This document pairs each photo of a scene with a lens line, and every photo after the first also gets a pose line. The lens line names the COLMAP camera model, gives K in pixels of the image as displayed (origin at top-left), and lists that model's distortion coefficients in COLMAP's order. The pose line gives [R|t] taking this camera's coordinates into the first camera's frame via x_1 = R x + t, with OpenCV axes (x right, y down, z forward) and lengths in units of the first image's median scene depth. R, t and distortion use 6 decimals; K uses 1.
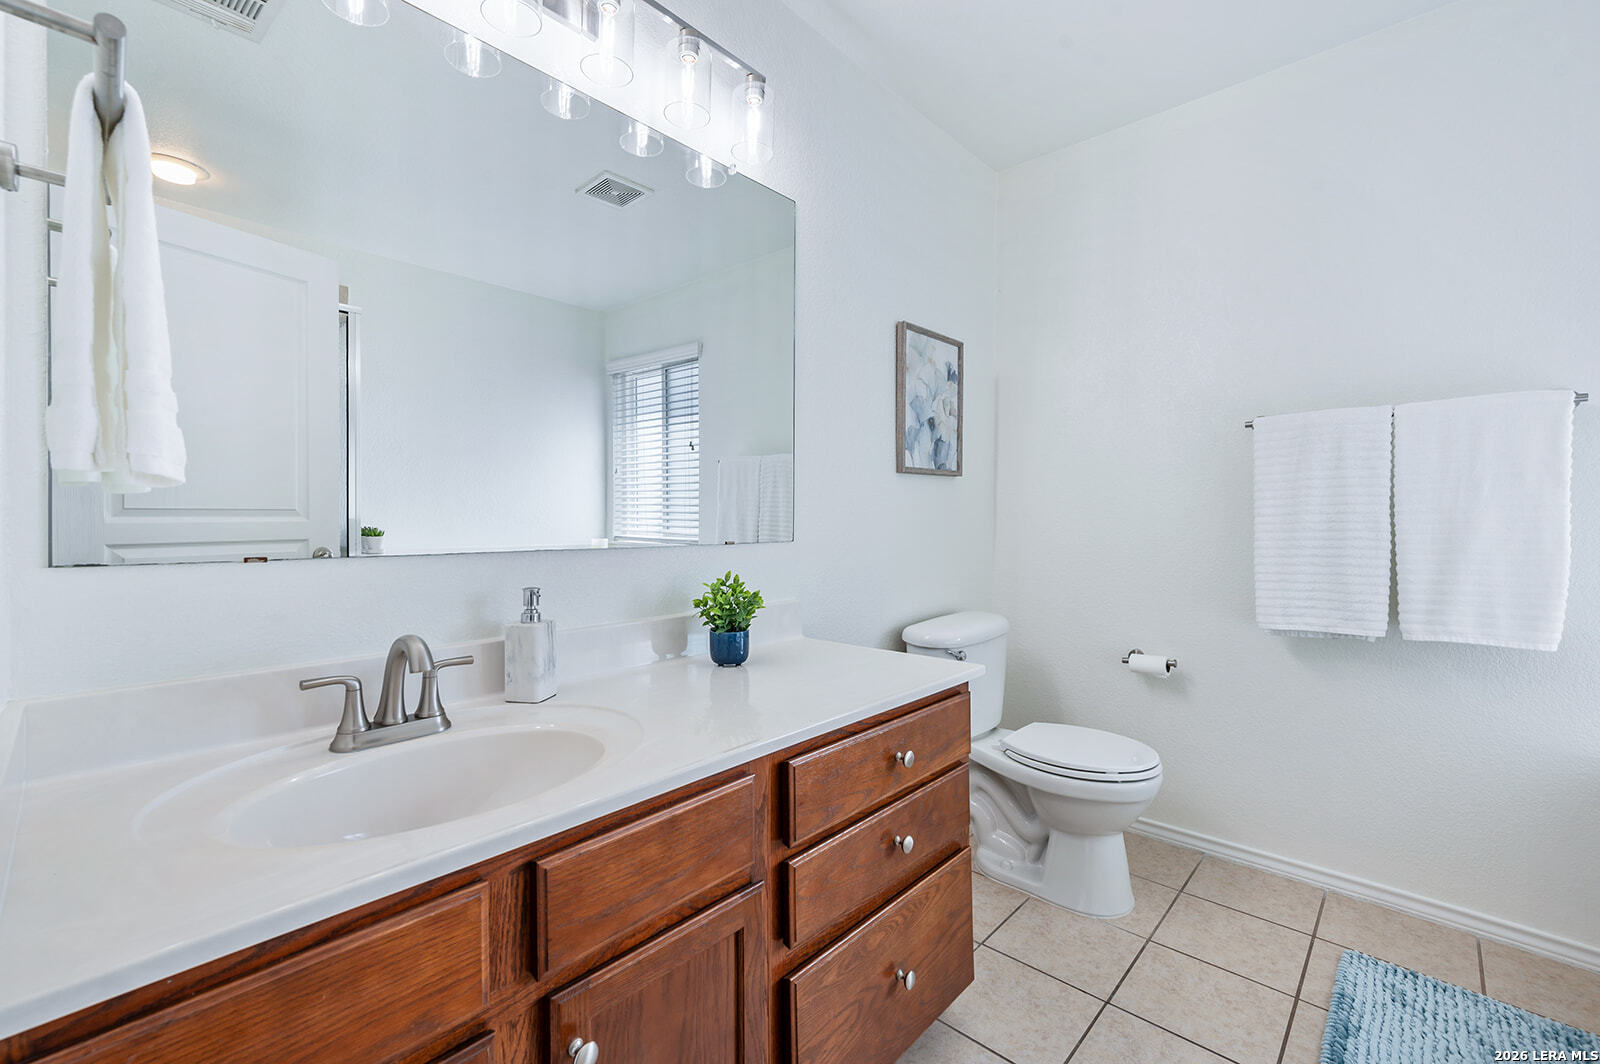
lens RADIAL K [[658.6, 0, 800.0], [0, 658.6, 532.0], [0, 0, 1]] dist [0.000717, -0.000079]
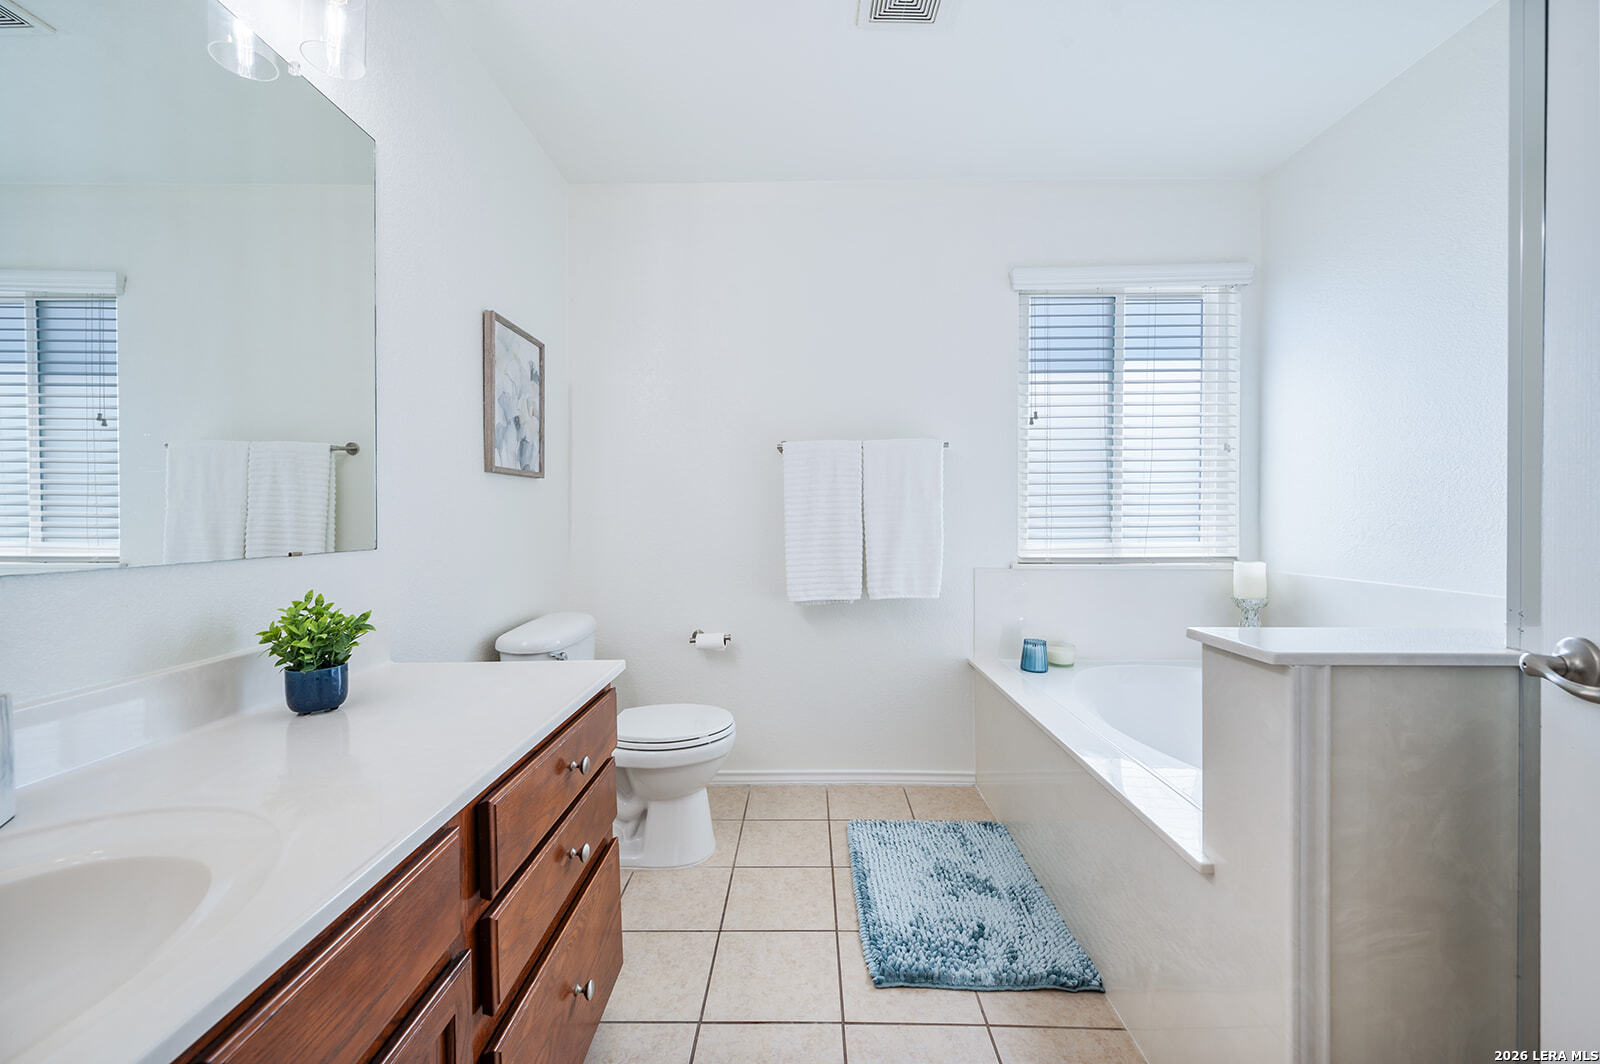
lens RADIAL K [[625.4, 0, 786.7], [0, 625.4, 531.2], [0, 0, 1]] dist [0.001044, 0.000230]
pose [[0.748626, -0.019329, 0.662710, -0.140131], [0.022102, 0.999747, 0.004193, -0.000451], [-0.662624, 0.011508, 0.748864, 0.063980]]
